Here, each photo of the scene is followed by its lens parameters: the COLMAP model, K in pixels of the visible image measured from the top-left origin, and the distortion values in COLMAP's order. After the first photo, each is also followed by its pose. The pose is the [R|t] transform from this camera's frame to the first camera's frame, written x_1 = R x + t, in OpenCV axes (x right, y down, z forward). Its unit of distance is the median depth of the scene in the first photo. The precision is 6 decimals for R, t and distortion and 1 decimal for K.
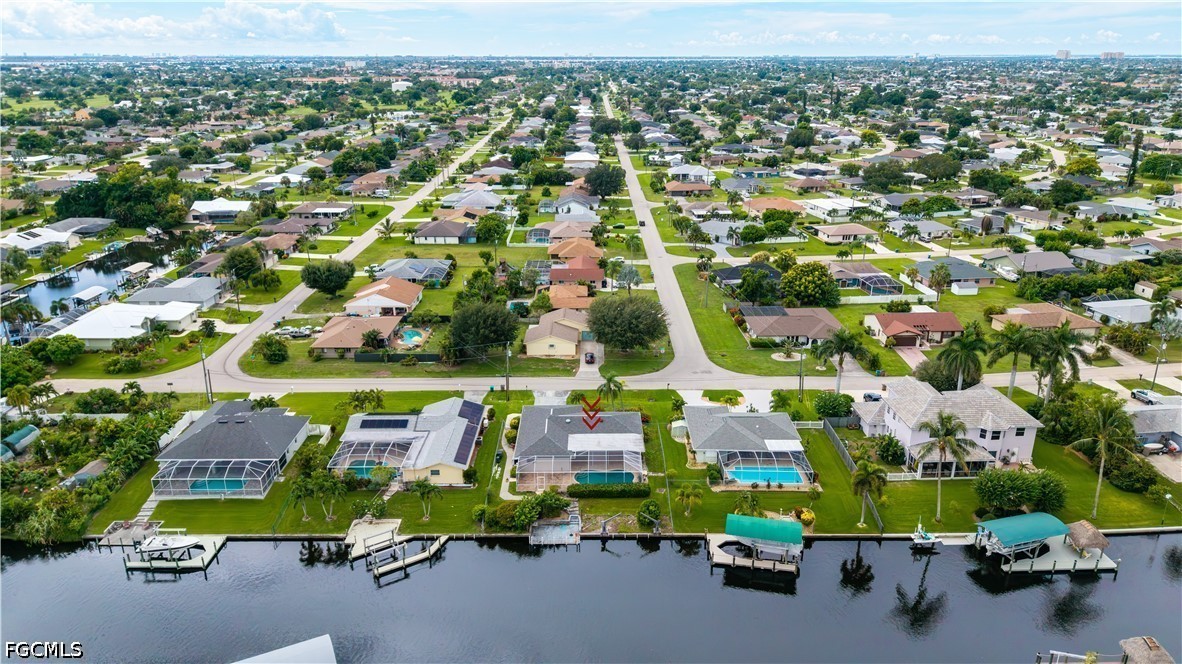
lens RADIAL K [[790.7, 0, 599.1], [0, 790.7, 330.6], [0, 0, 1]] dist [0.053167, -0.072146]
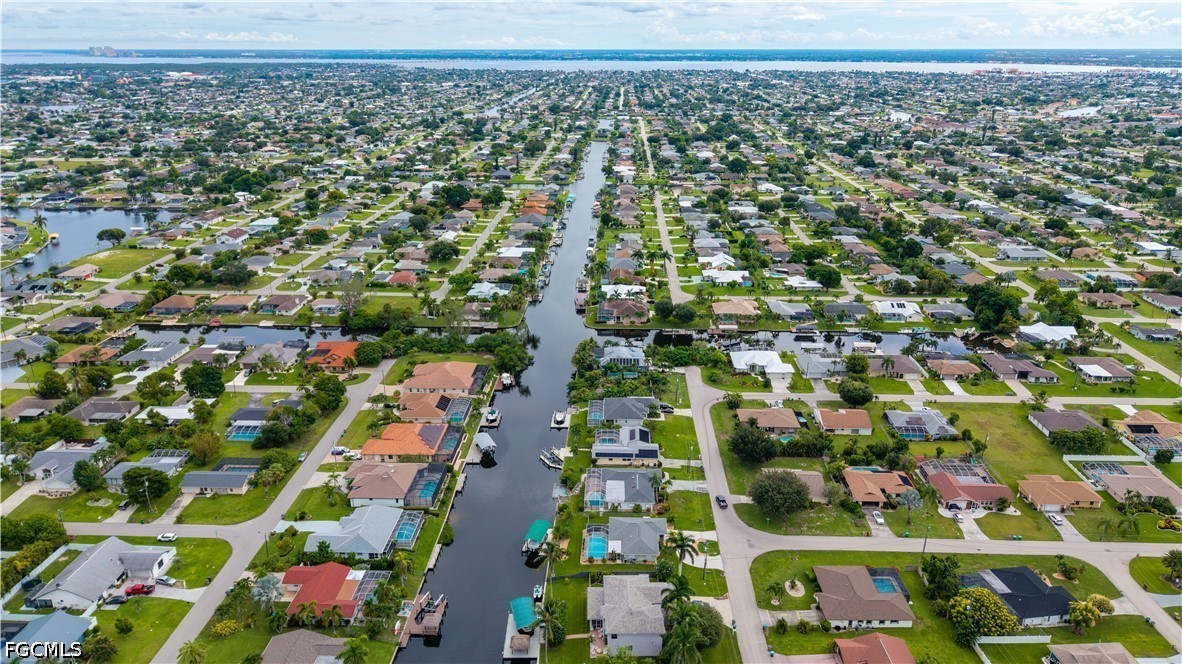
lens RADIAL K [[790.7, 0, 599.1], [0, 790.7, 330.6], [0, 0, 1]] dist [0.053167, -0.072146]
pose [[-0.029835, 0.336253, -0.941299, 1.434408], [-0.338946, 0.882519, 0.325998, -0.694548], [0.940333, 0.328776, 0.087642, 0.551656]]
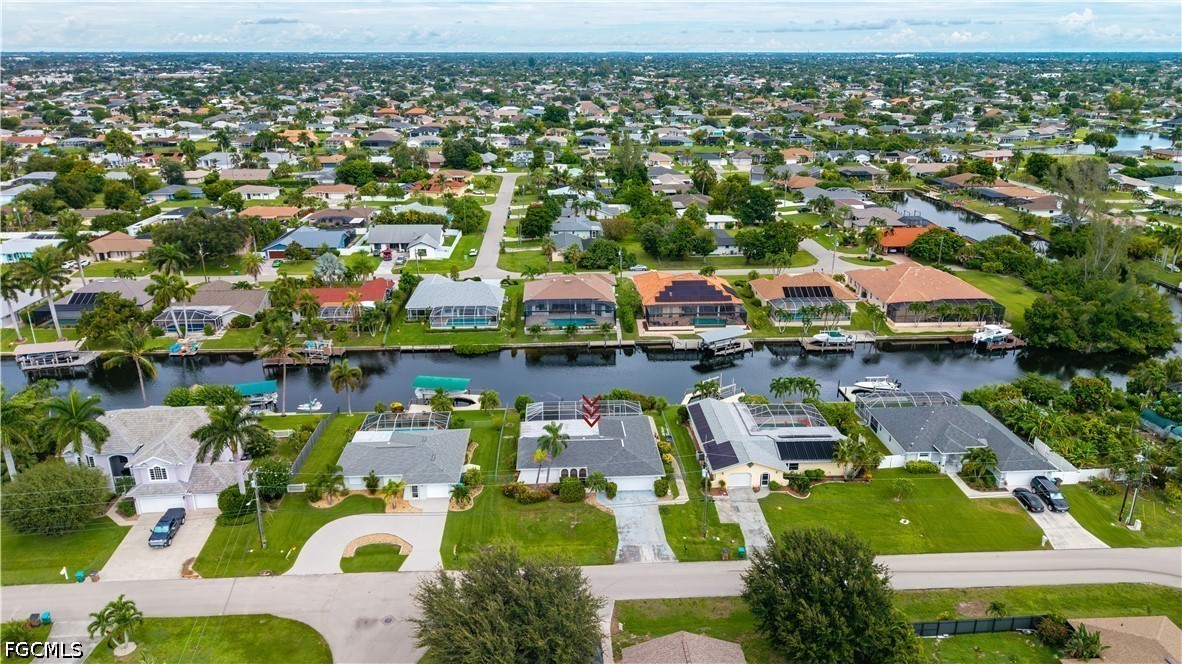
lens RADIAL K [[790.7, 0, 599.1], [0, 790.7, 330.6], [0, 0, 1]] dist [0.053167, -0.072146]
pose [[-0.998734, 0.020032, -0.046134, 0.002164], [-0.013357, 0.778684, 0.627274, -0.476434], [0.048489, 0.627097, -0.777431, 1.410798]]
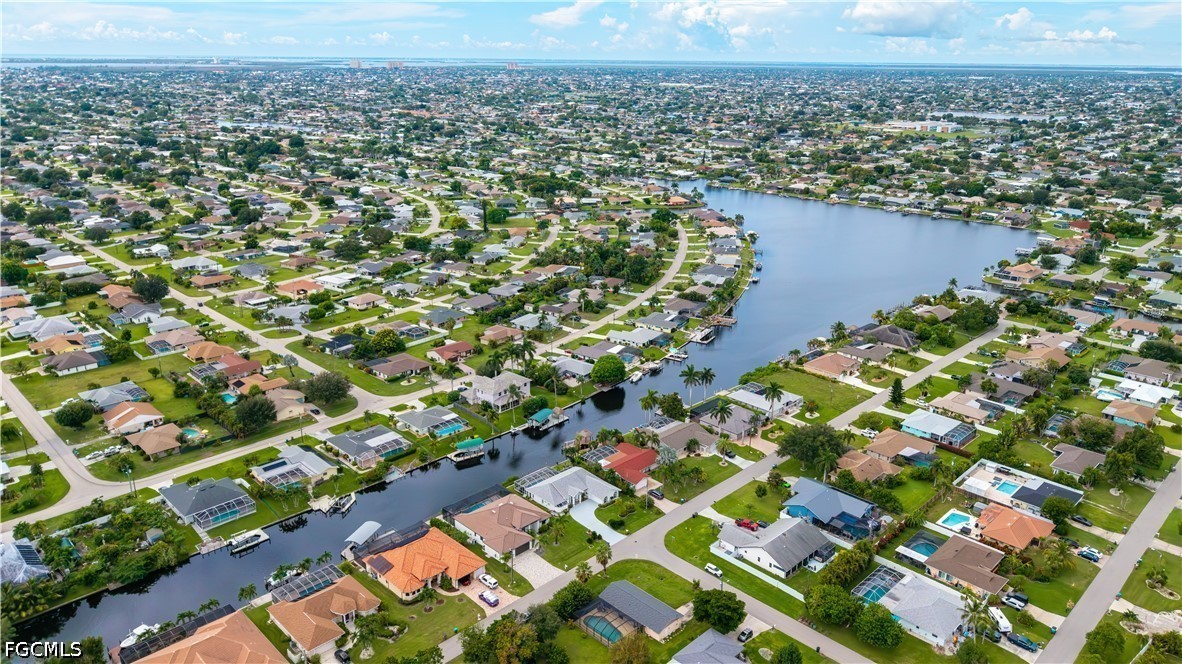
lens RADIAL K [[790.7, 0, 599.1], [0, 790.7, 330.6], [0, 0, 1]] dist [0.053167, -0.072146]
pose [[0.705970, -0.219194, 0.673469, -0.846102], [0.222782, 0.971361, 0.082615, -0.173031], [-0.672290, 0.091713, 0.734585, -0.914282]]
